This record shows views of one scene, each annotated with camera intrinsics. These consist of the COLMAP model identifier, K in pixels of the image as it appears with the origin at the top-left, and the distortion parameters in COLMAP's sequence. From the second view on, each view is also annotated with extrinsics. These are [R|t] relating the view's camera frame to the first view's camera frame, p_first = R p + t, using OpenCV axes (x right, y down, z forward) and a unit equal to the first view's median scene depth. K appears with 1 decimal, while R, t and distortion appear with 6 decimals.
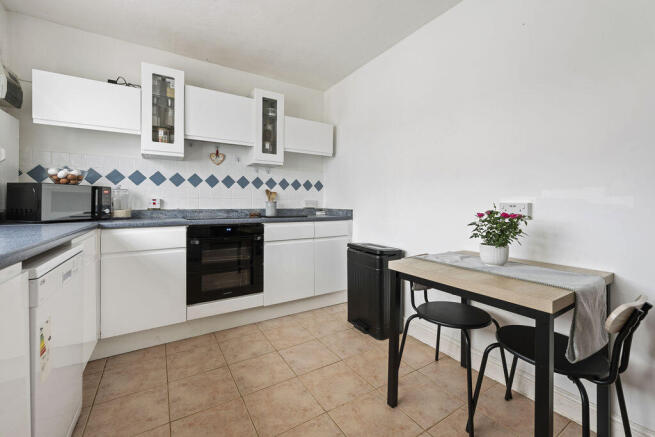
lens RADIAL K [[271.7, 0, 327.5], [0, 271.7, 204.7], [0, 0, 1]] dist [-0.001698, -0.000217]
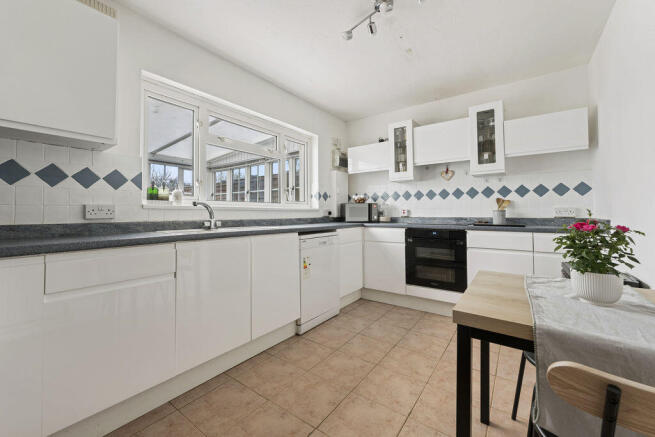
lens RADIAL K [[265.0, 0, 327.0], [0, 265.0, 208.4], [0, 0, 1]] dist [-0.000521, -0.000066]
pose [[0.367701, -0.021390, -0.929698, 0.554702], [0.000424, 0.999739, -0.022834, 0.004502], [0.929944, 0.008002, 0.367614, 0.082362]]
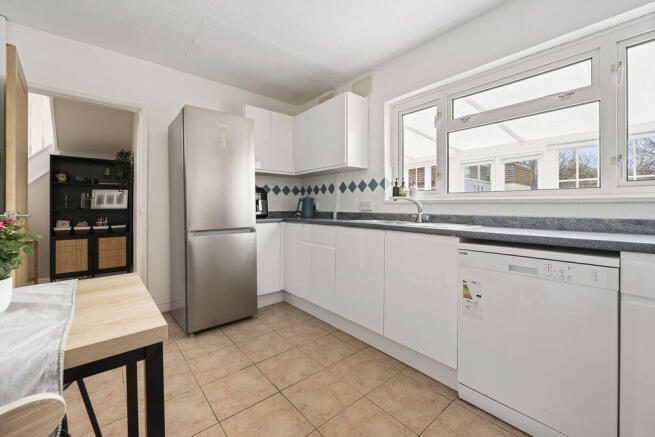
lens RADIAL K [[269.9, 0, 326.7], [0, 269.9, 205.5], [0, 0, 1]] dist [0.024945, -0.000002]
pose [[-0.989800, -0.006758, -0.142307, 0.014622], [-0.006743, 0.999977, -0.000589, -0.002331], [0.142307, 0.000376, -0.989822, 0.931907]]
